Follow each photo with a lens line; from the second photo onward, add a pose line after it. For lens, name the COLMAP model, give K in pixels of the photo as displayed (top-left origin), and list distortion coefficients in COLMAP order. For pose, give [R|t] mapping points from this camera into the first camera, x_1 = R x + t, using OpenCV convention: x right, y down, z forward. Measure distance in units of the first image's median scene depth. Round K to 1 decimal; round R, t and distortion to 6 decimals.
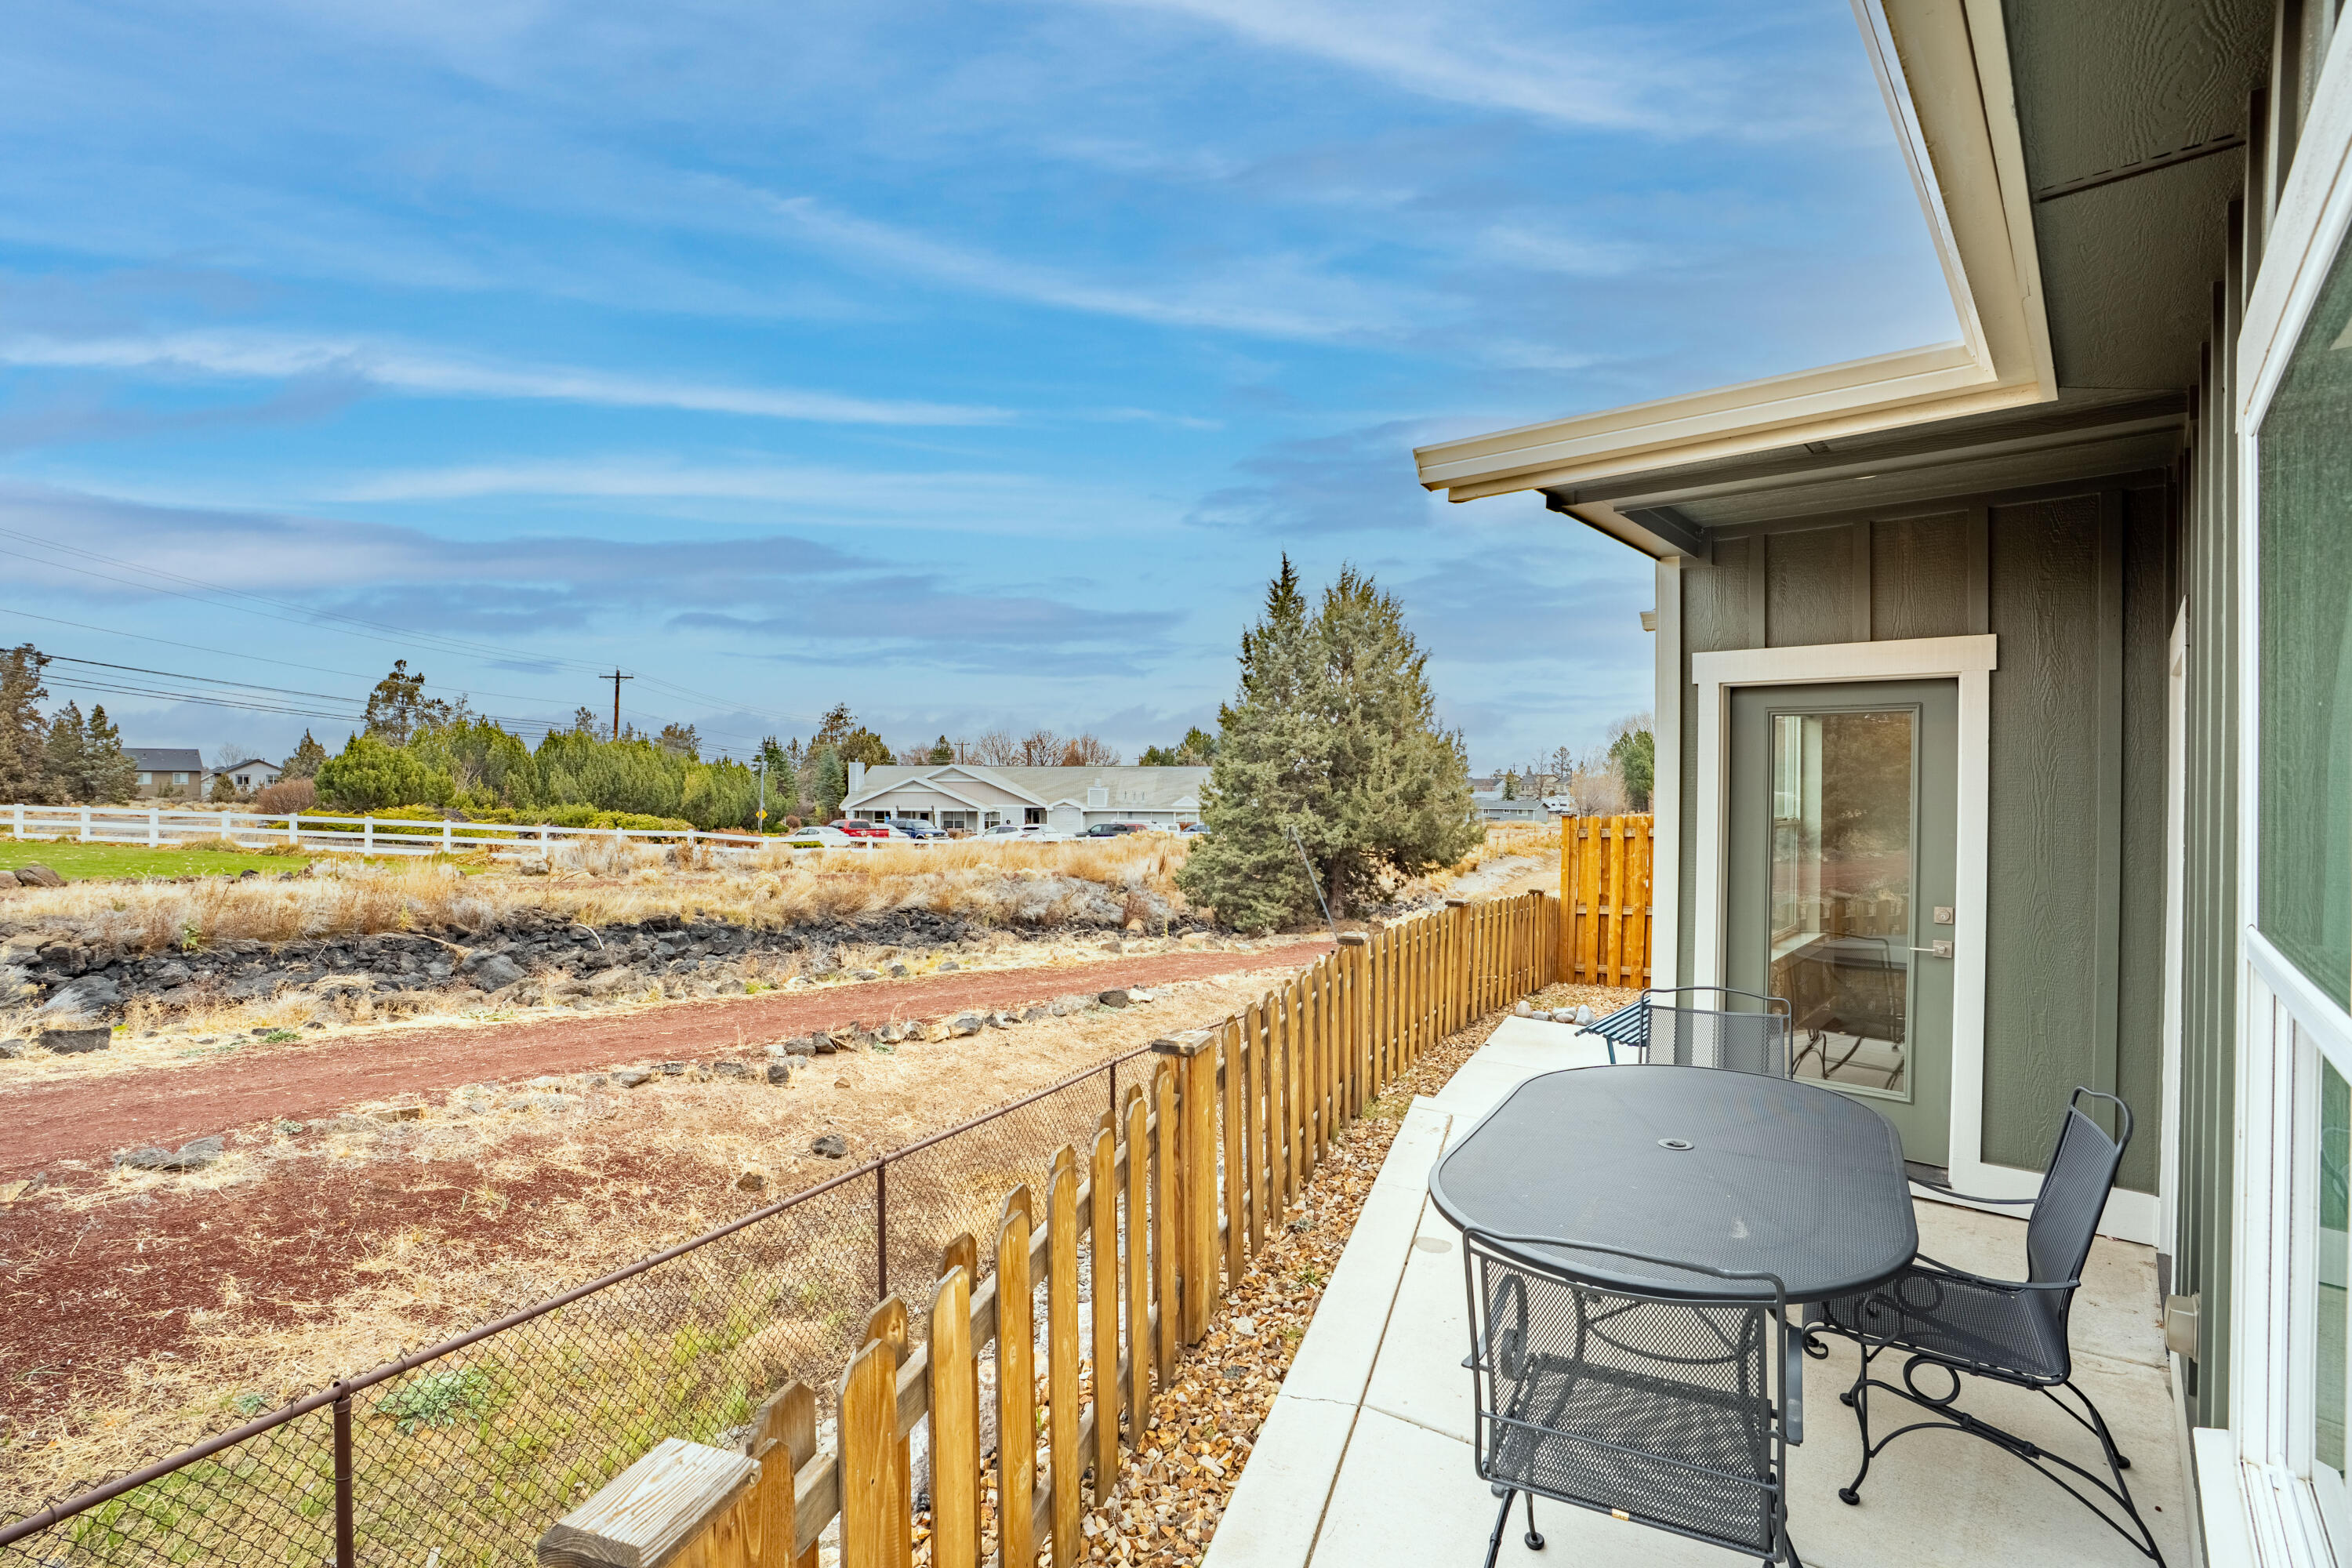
lens RADIAL K [[1092.5, 0, 1176.0], [0, 1092.5, 784.0], [0, 0, 1]] dist [-0.088309, 0.045011]
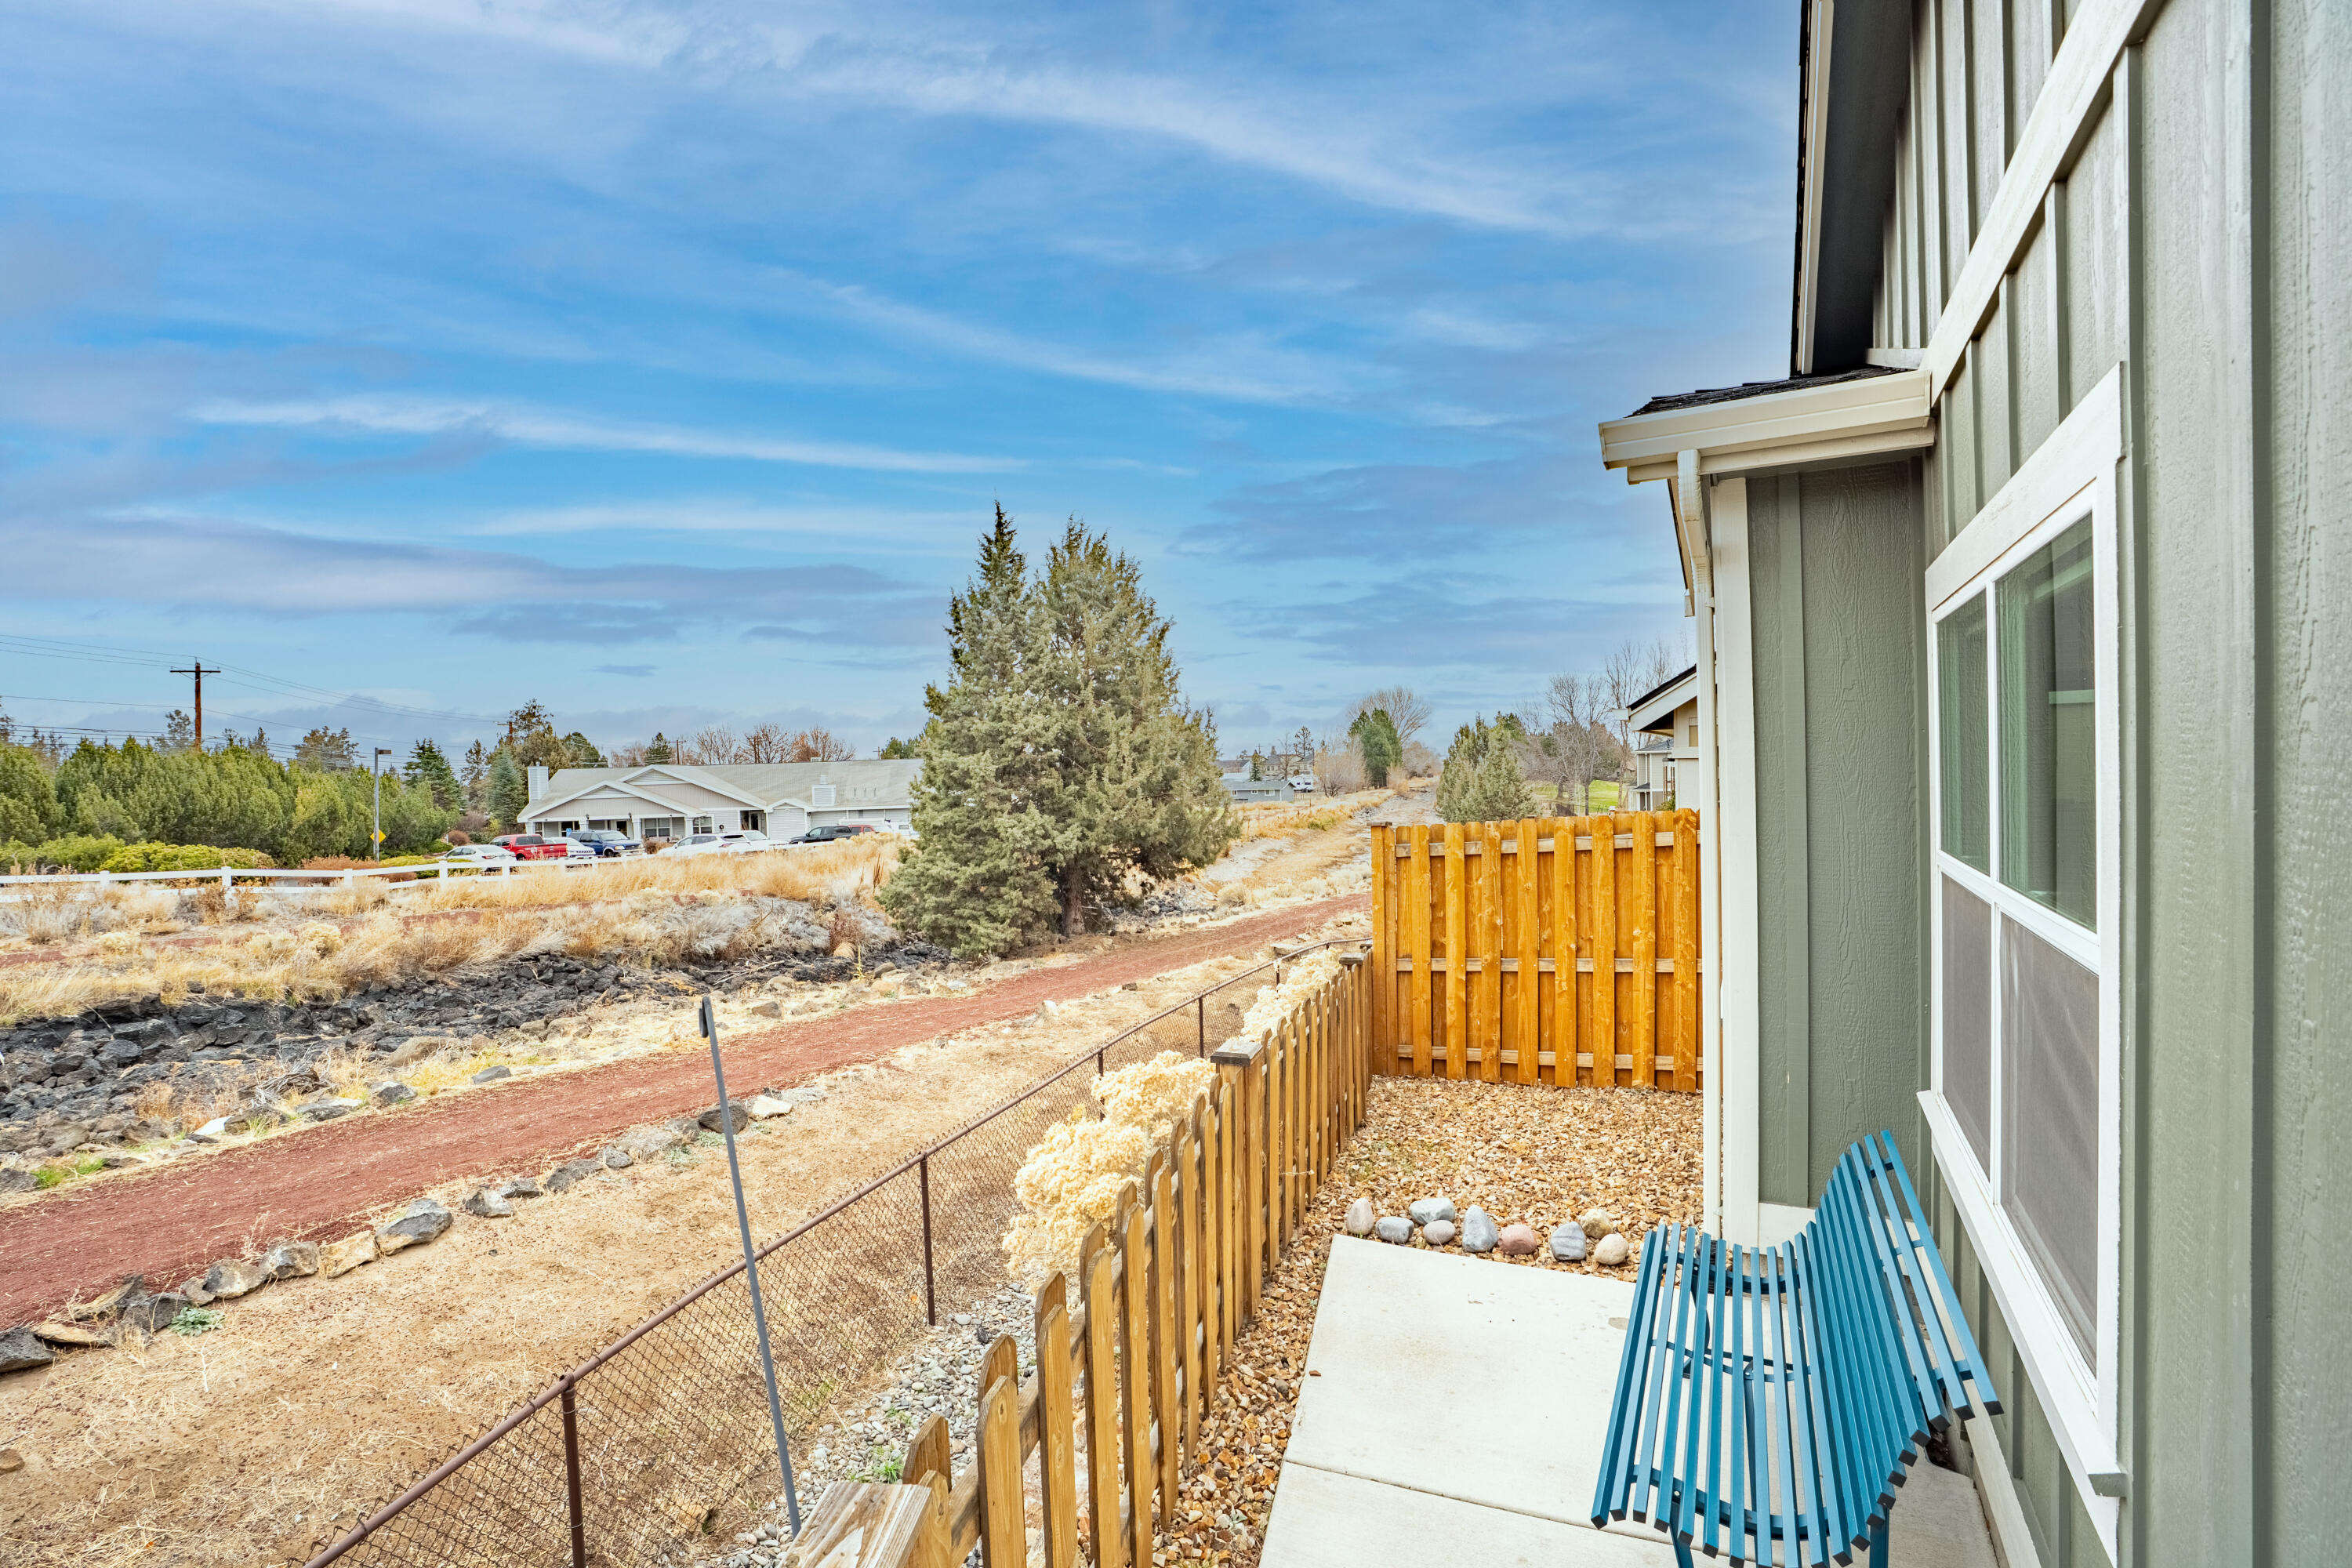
lens RADIAL K [[1092.5, 0, 1176.0], [0, 1092.5, 784.0], [0, 0, 1]] dist [-0.088309, 0.045011]
pose [[0.973784, -0.037381, 0.224383, 0.037776], [0.034750, 0.999273, 0.015664, -0.004461], [-0.224805, -0.007456, 0.974375, 0.156150]]
